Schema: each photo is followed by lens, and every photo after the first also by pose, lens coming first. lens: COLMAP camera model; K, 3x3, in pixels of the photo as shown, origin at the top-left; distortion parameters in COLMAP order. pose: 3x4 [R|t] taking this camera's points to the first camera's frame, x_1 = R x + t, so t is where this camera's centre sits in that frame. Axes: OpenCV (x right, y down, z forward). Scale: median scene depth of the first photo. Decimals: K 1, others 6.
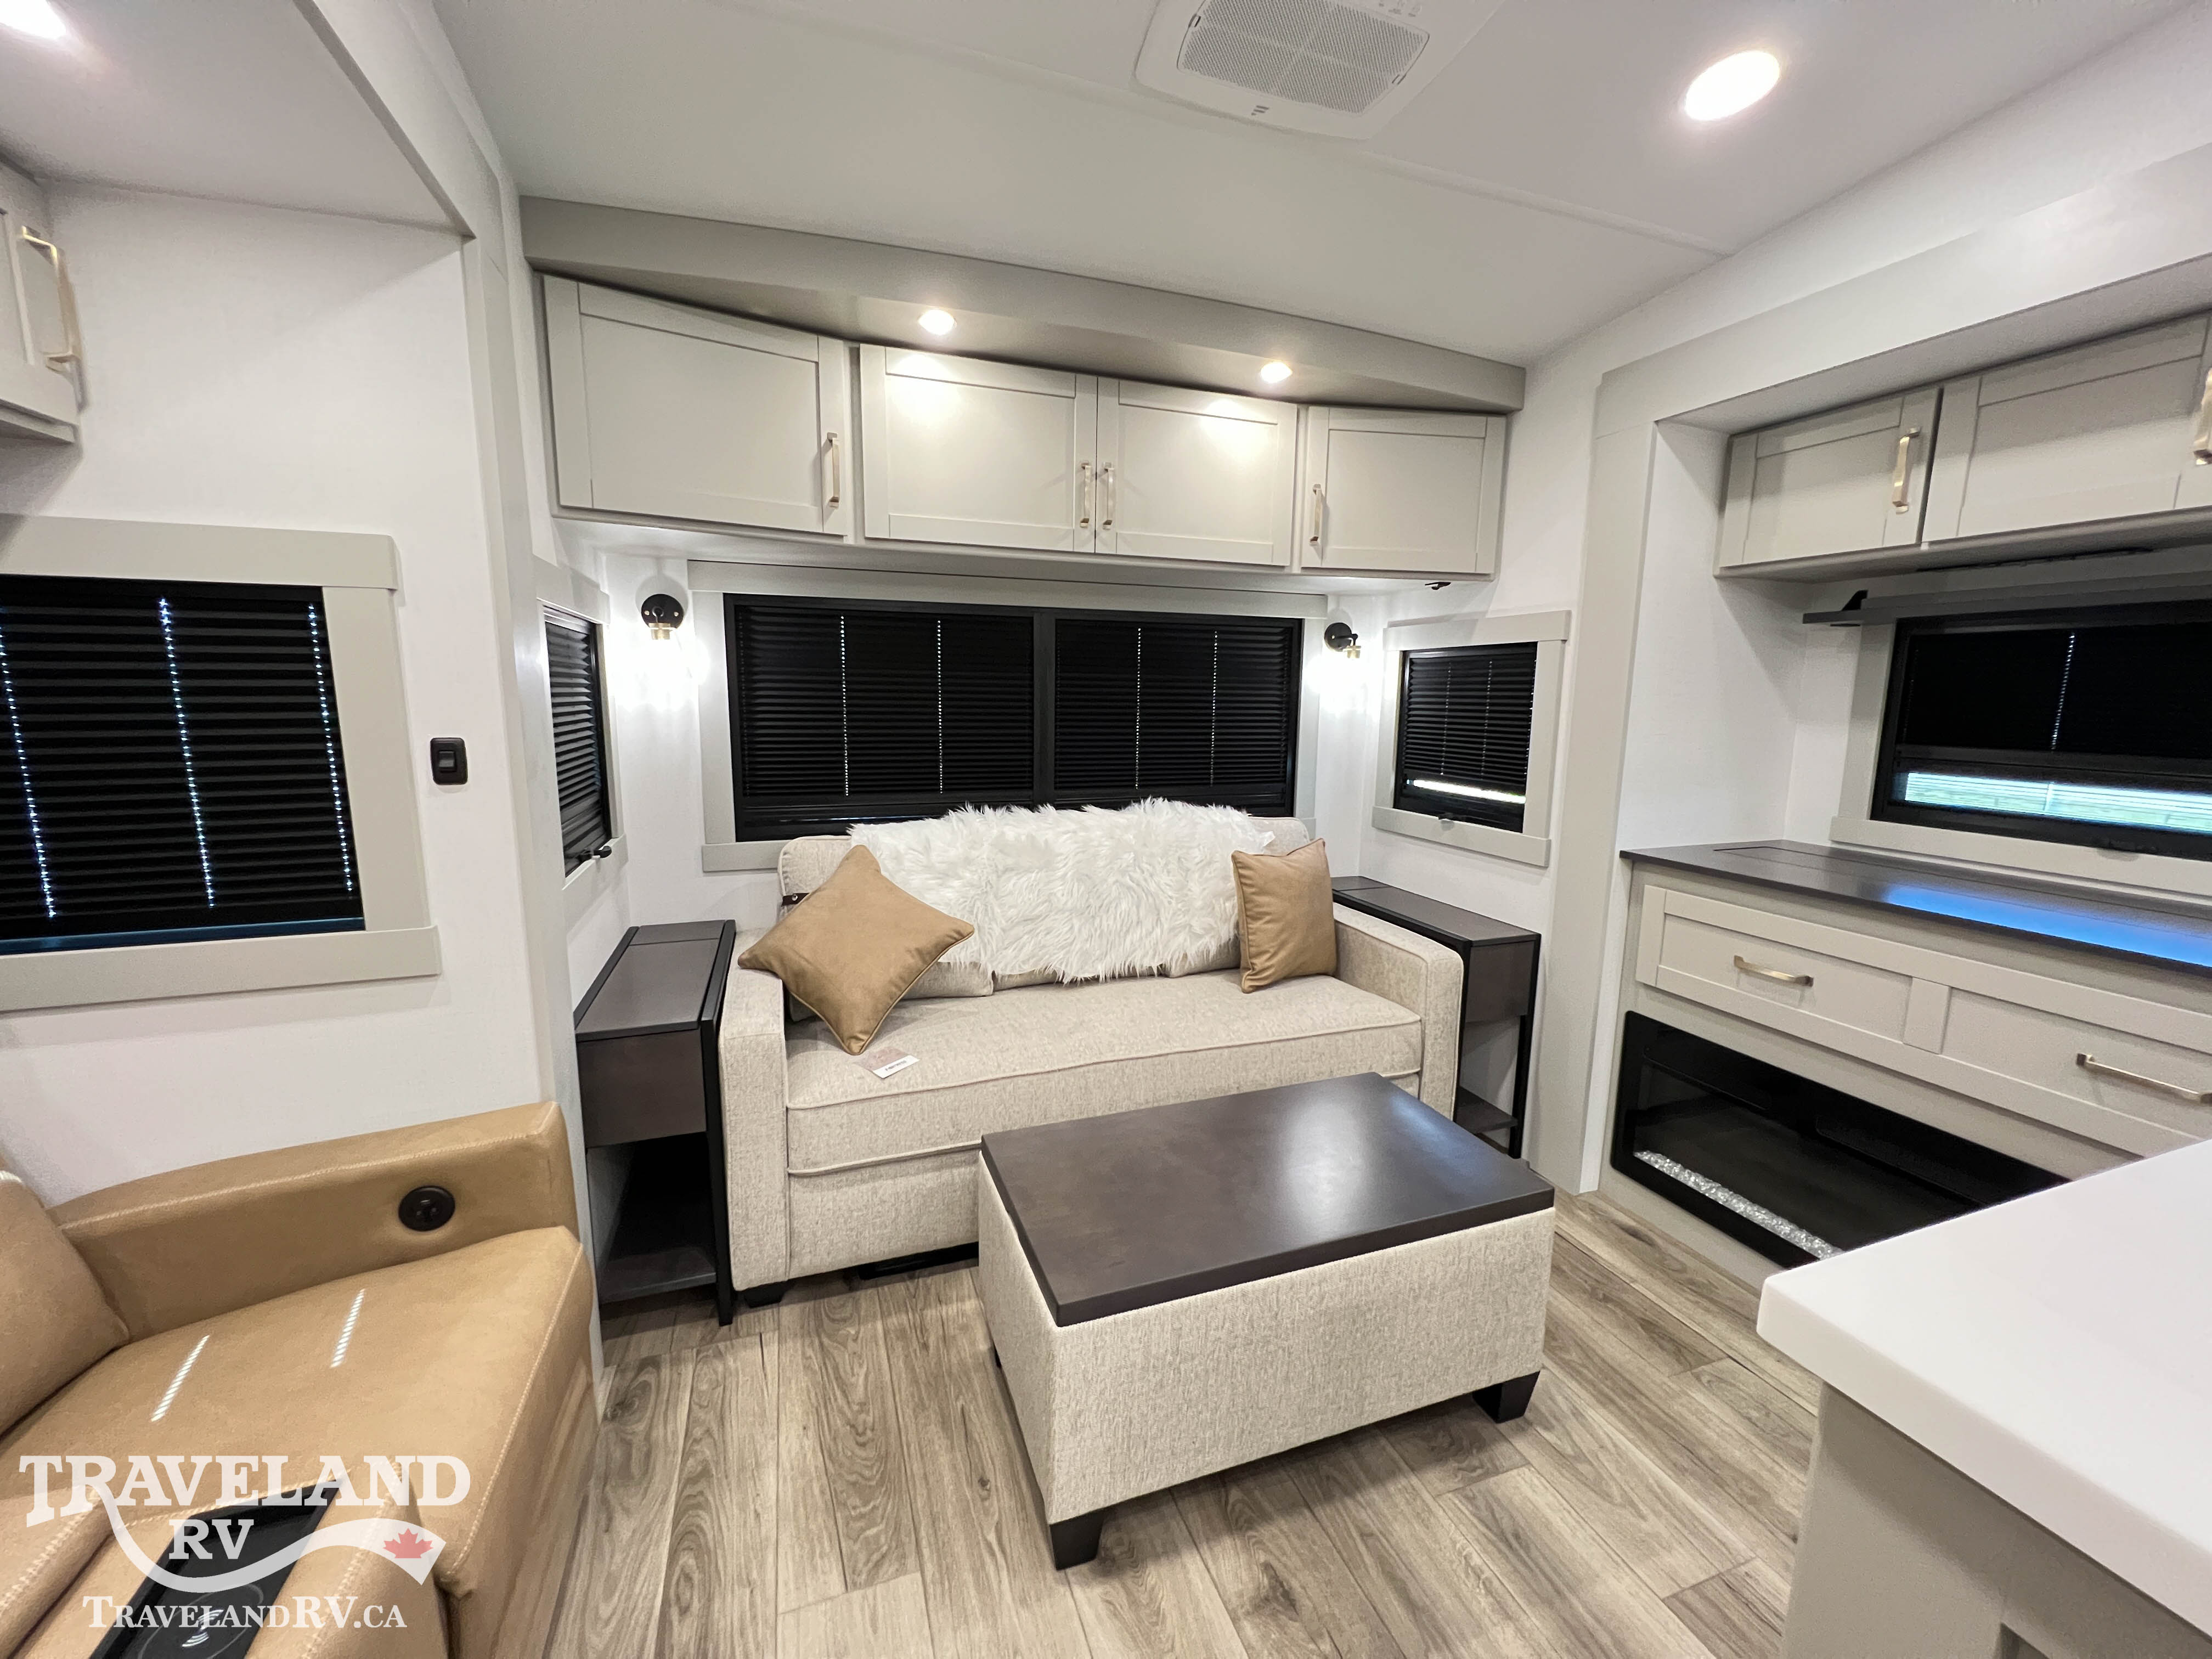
lens RADIAL K [[885.1, 0, 1107.7], [0, 885.1, 828.7], [0, 0, 1]] dist [-0.001286, 0.000049]
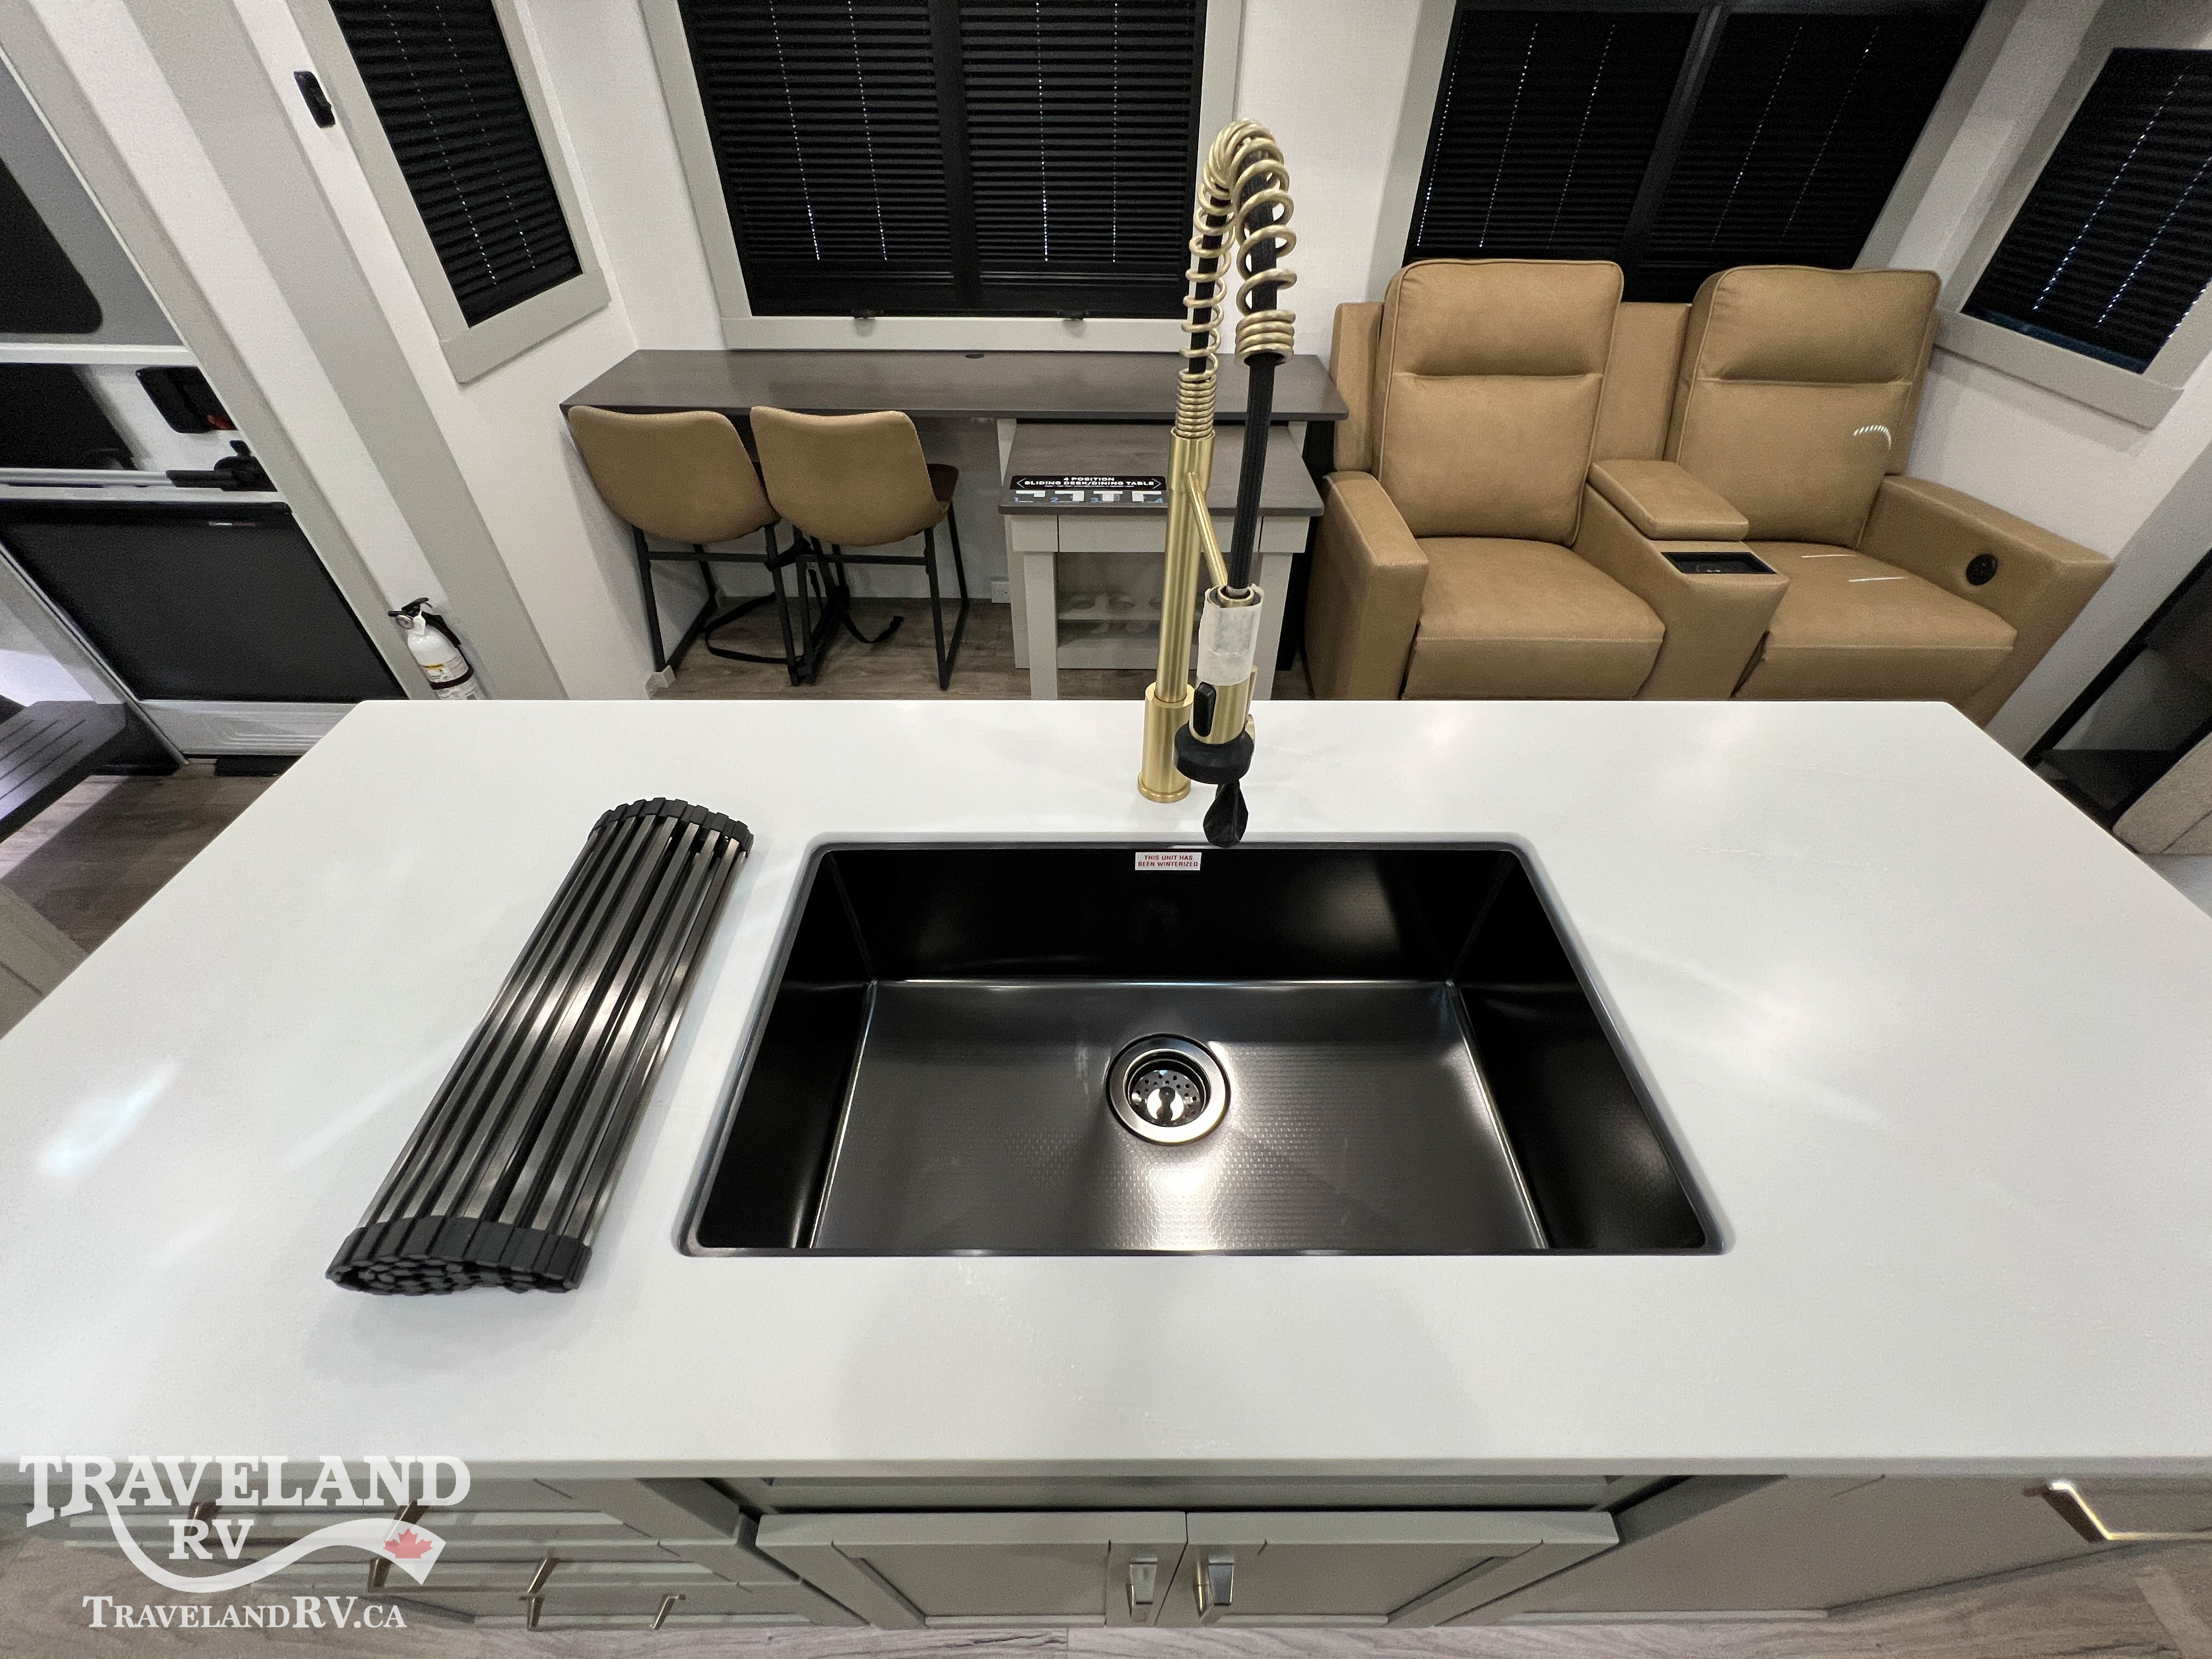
lens RADIAL K [[884.3, 0, 1099.9], [0, 884.3, 827.9], [0, 0, 1]] dist [-0.000913, -0.000474]
pose [[-0.344708, 0.627067, -0.698543, 0.742466], [-0.150345, 0.697666, 0.700470, -0.074170], [0.926592, 0.346480, -0.146215, -0.043513]]
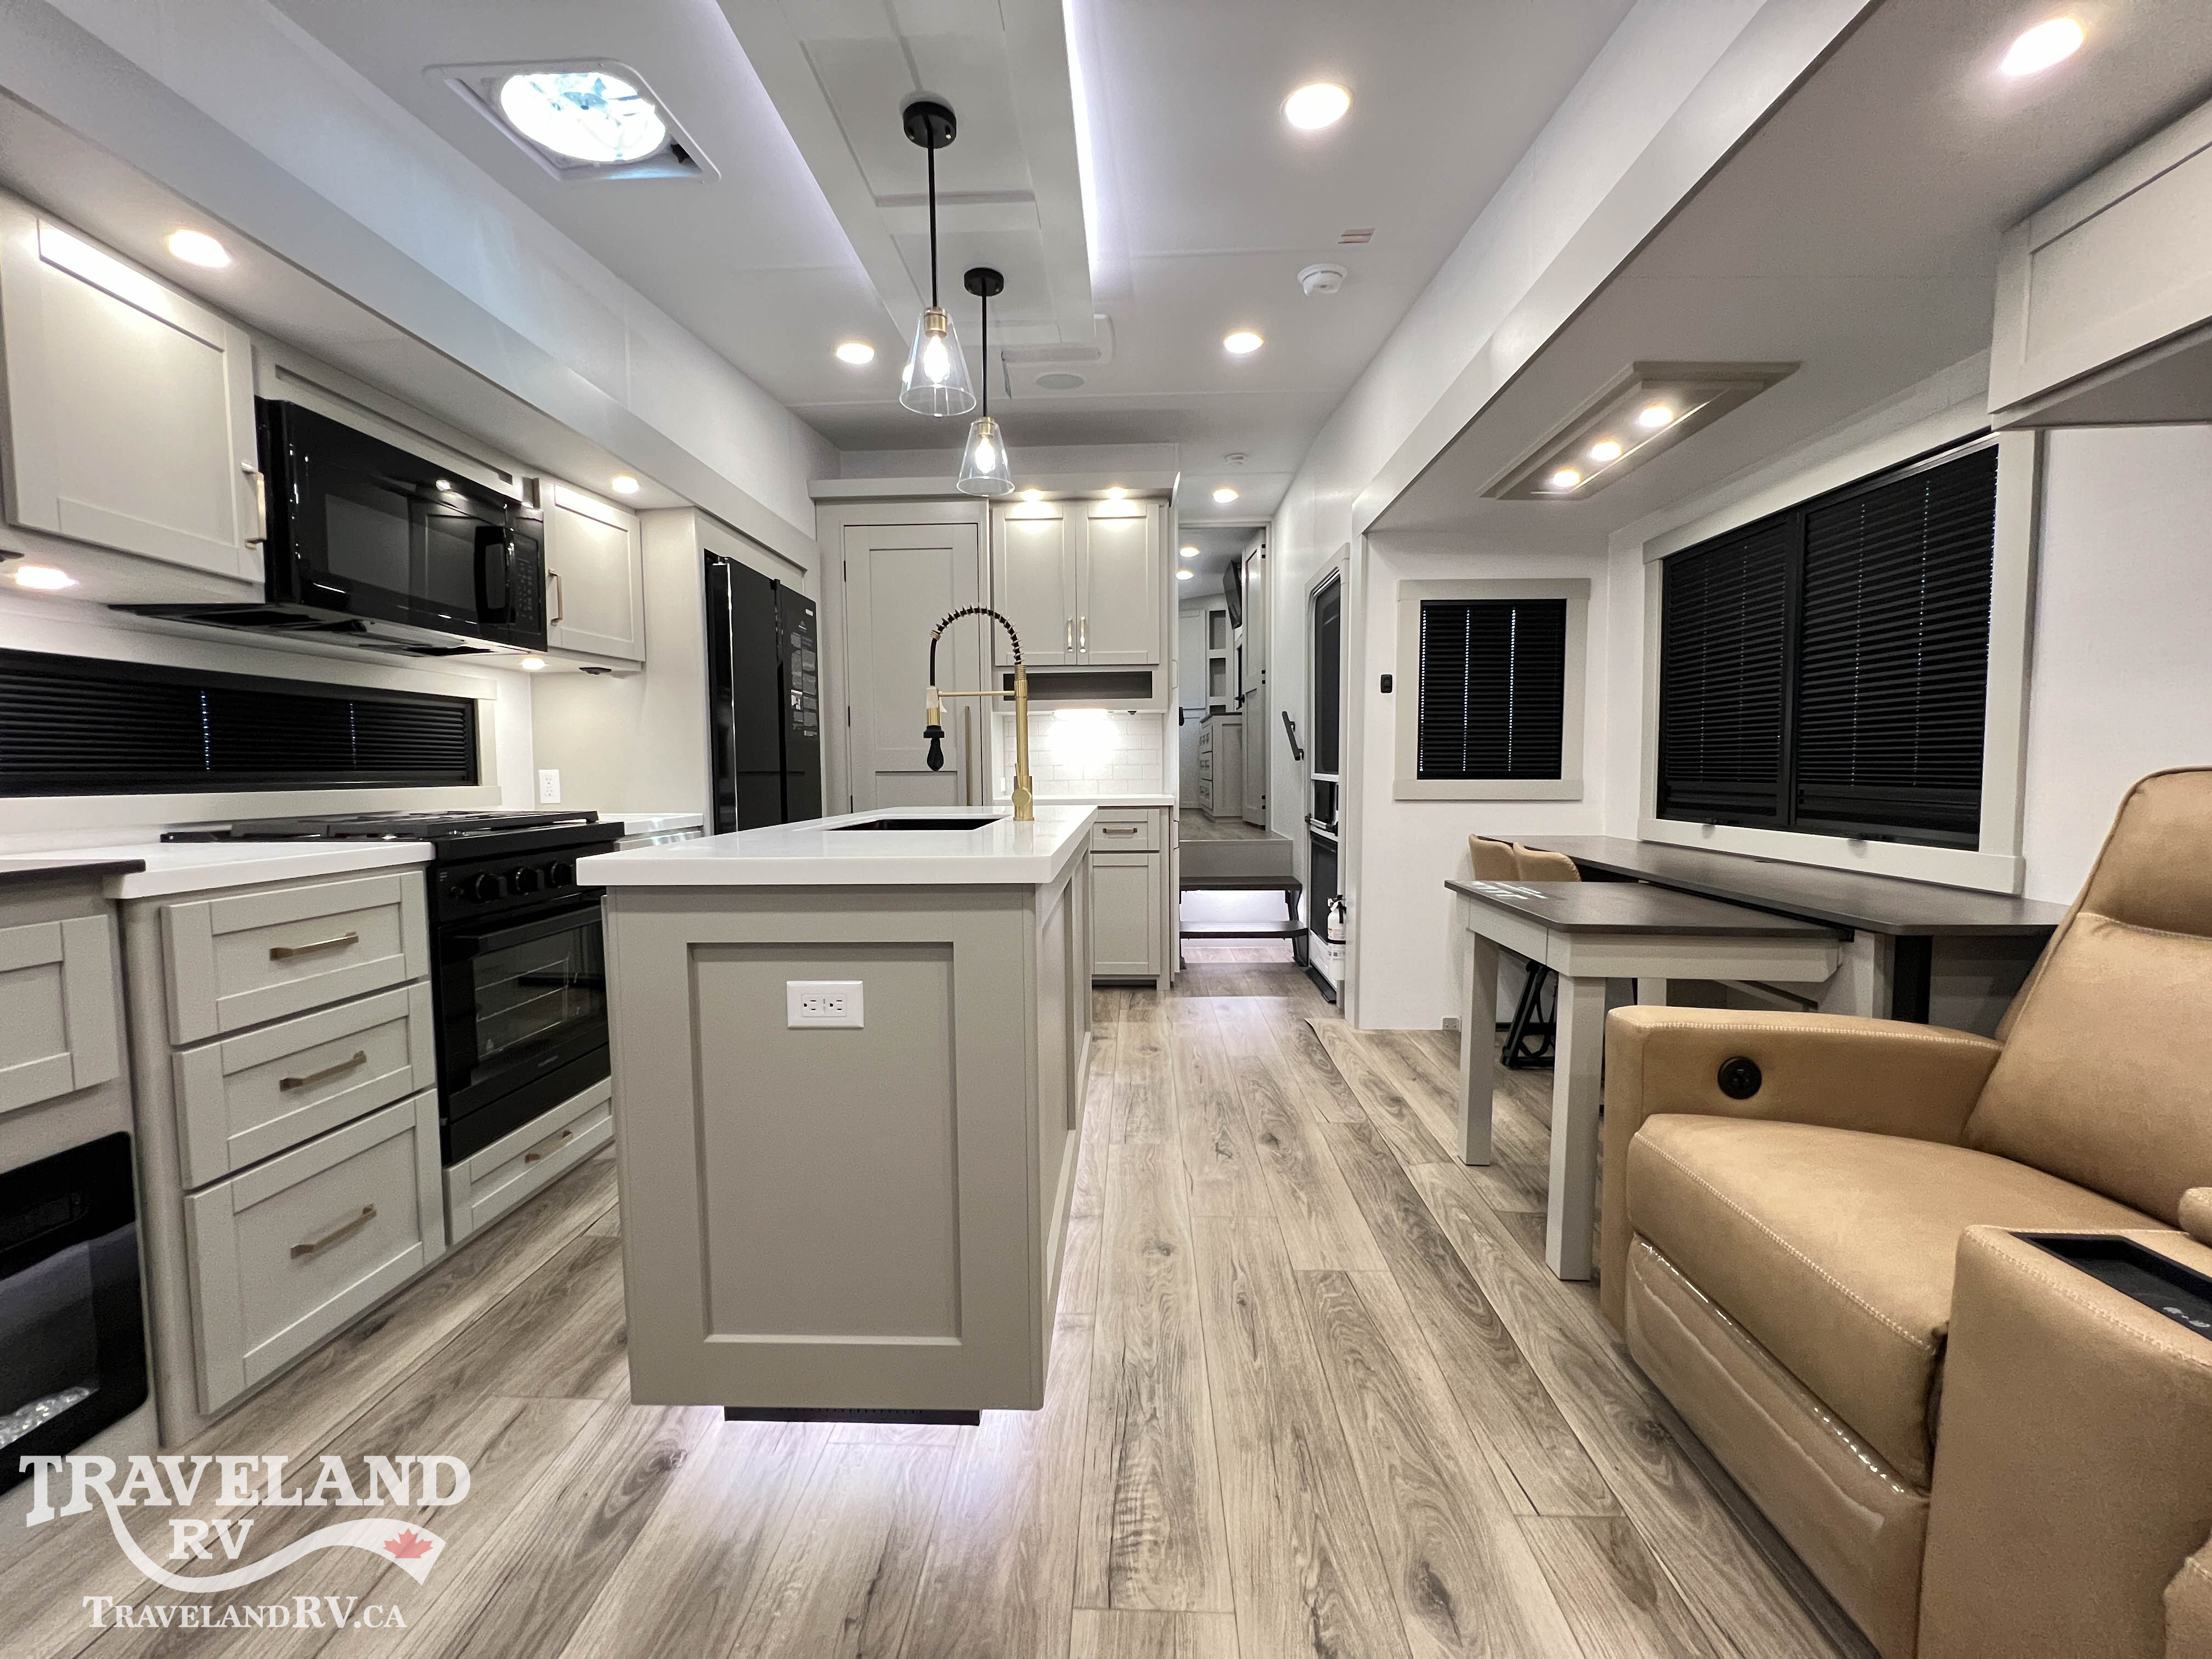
lens RADIAL K [[881.7, 0, 1102.4], [0, 881.7, 826.5], [0, 0, 1]] dist [-0.001482, 0.000349]
pose [[-0.926326, -0.030999, 0.375444, -0.052242], [0.052731, 0.976128, 0.210699, -0.004167], [-0.373013, 0.214974, -0.902578, 0.821132]]
